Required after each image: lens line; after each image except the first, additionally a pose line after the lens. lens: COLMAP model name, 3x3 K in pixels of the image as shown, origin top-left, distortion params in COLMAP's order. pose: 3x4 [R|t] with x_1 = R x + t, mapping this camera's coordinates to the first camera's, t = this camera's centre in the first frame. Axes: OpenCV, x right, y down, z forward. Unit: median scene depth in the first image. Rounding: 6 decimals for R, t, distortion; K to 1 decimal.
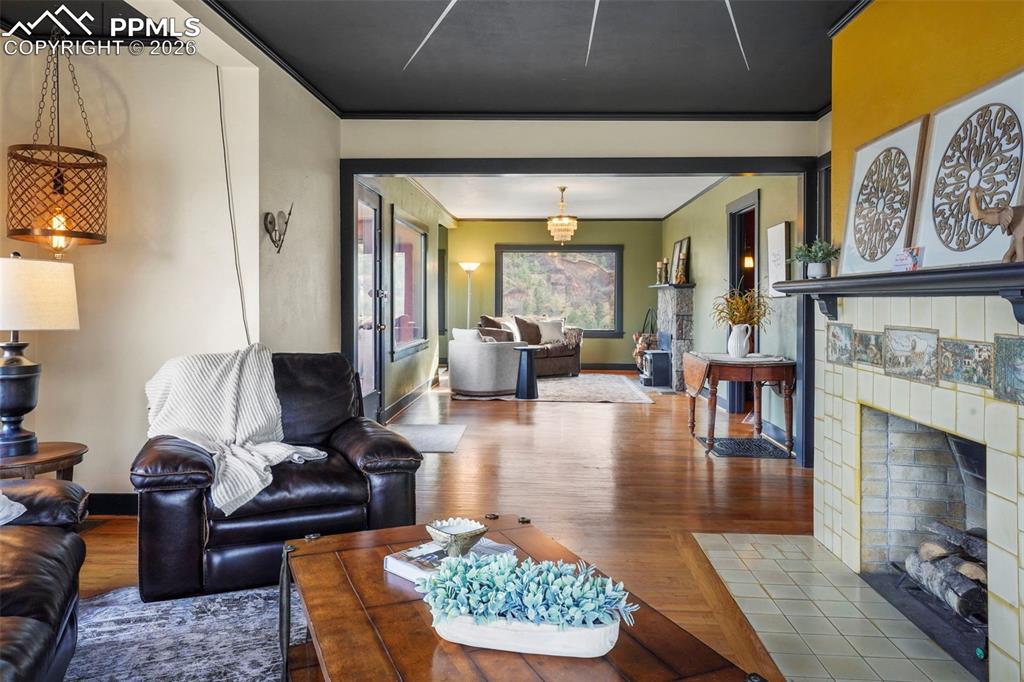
lens RADIAL K [[1101.6, 0, 512.0], [0, 1101.6, 341.0], [0, 0, 1]] dist [0.005074, -0.003640]
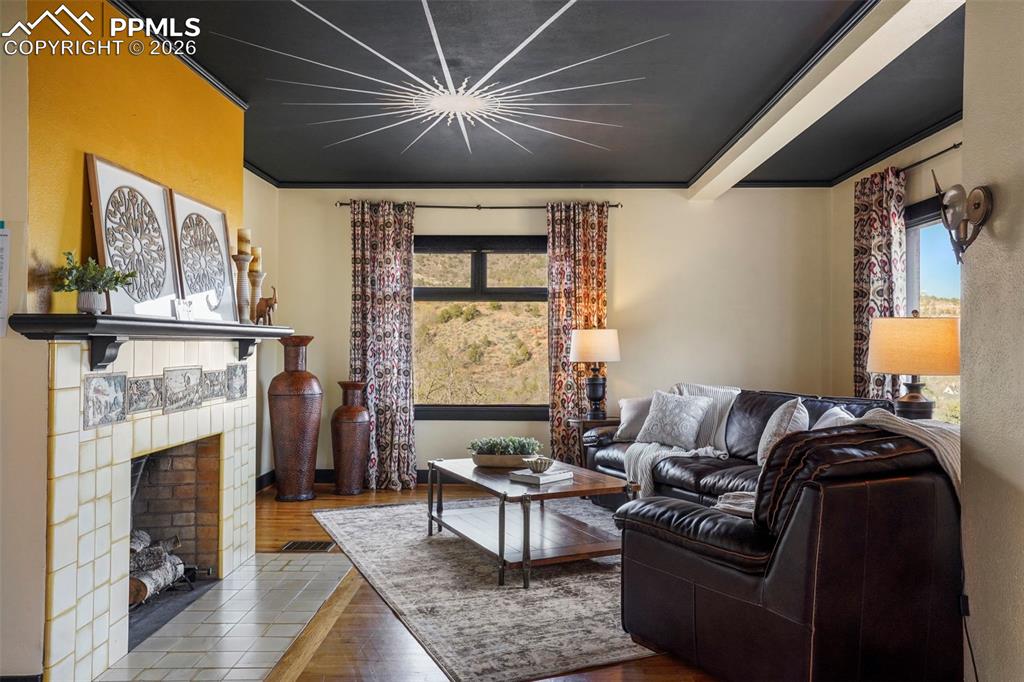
lens RADIAL K [[1101.6, 0, 512.0], [0, 1101.6, 341.0], [0, 0, 1]] dist [0.005074, -0.003640]
pose [[-0.999401, -0.006282, -0.034038, 0.037746], [-0.007328, 0.999502, 0.030702, -0.072671], [0.033828, 0.030933, -0.998949, 2.000808]]
